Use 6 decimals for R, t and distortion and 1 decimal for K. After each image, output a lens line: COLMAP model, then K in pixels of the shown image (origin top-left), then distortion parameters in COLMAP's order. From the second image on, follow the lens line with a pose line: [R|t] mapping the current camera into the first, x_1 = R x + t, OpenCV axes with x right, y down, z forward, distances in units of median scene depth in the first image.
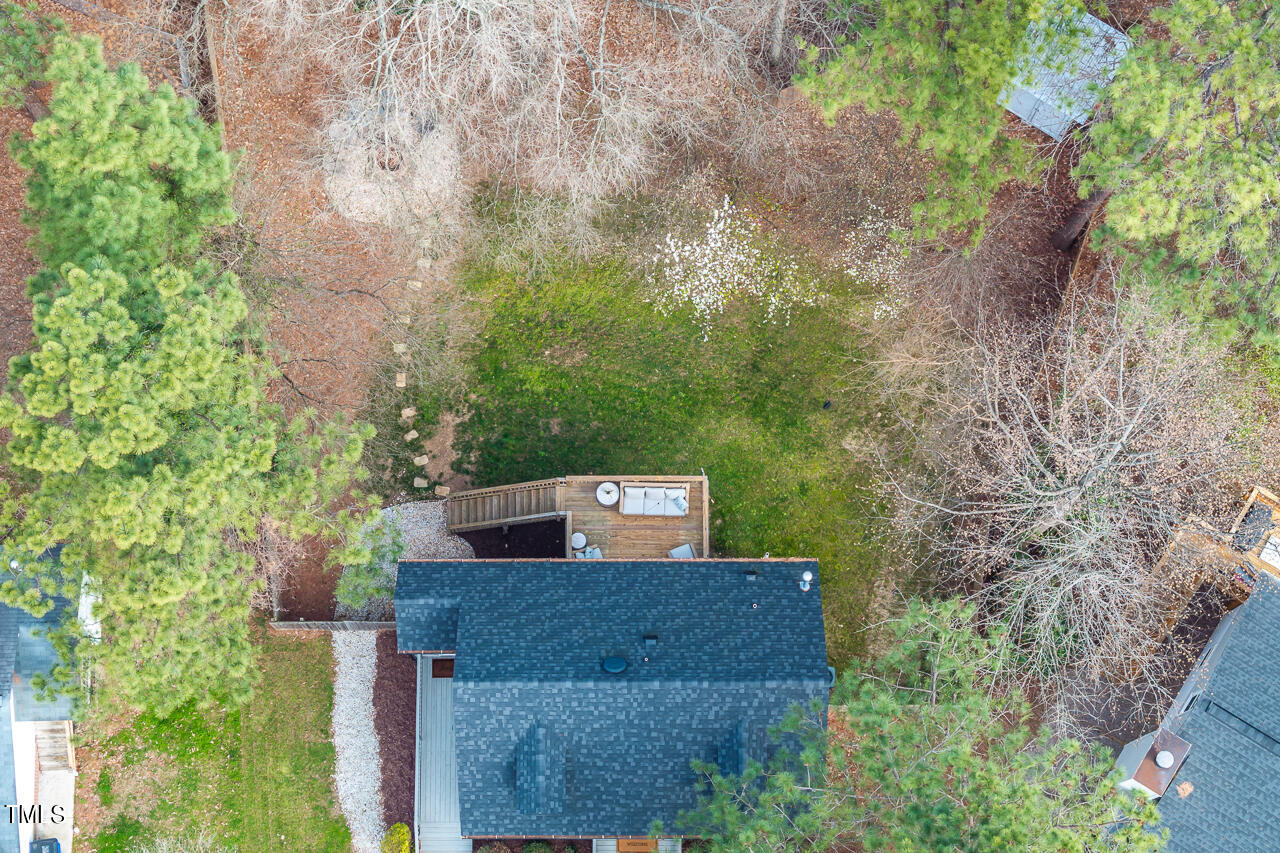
lens RADIAL K [[2585.0, 0, 637.5], [0, 2585.0, 505.7], [0, 0, 1]] dist [-0.066546, 0.390812]
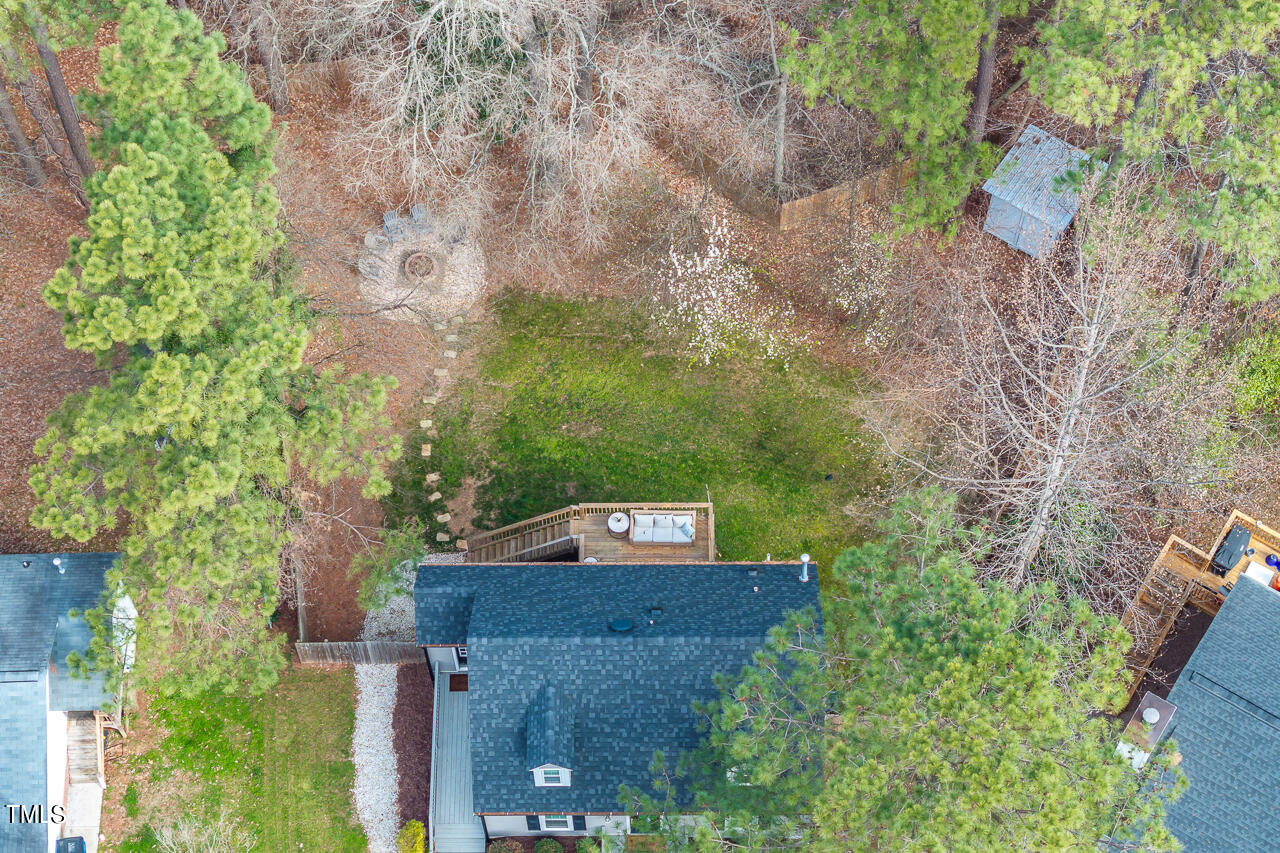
lens RADIAL K [[2630.9, 0, 640.7], [0, 2630.9, 425.6], [0, 0, 1]] dist [-0.071090, 0.136276]
pose [[0.999841, -0.004913, -0.017116, 0.016796], [0.000298, 0.965666, -0.259786, 0.246185], [0.017804, 0.259739, 0.965515, -0.050843]]
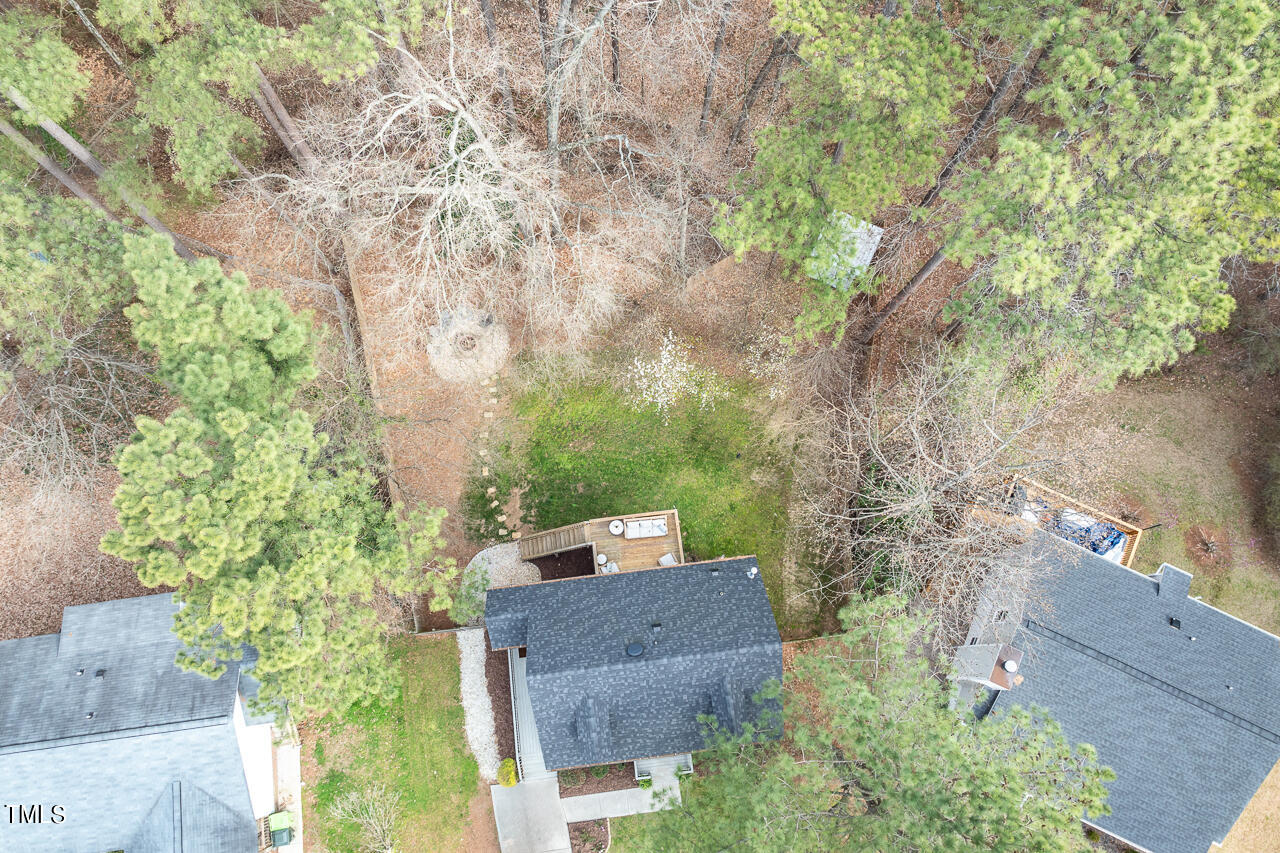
lens RADIAL K [[923.1, 0, 644.7], [0, 923.1, 425.4], [0, 0, 1]] dist [-0.030476, -0.000872]
pose [[0.992613, -0.117927, 0.028514, -0.003039], [0.119774, 0.989936, -0.075367, -0.022886], [-0.019339, 0.078226, 0.996748, 0.442445]]
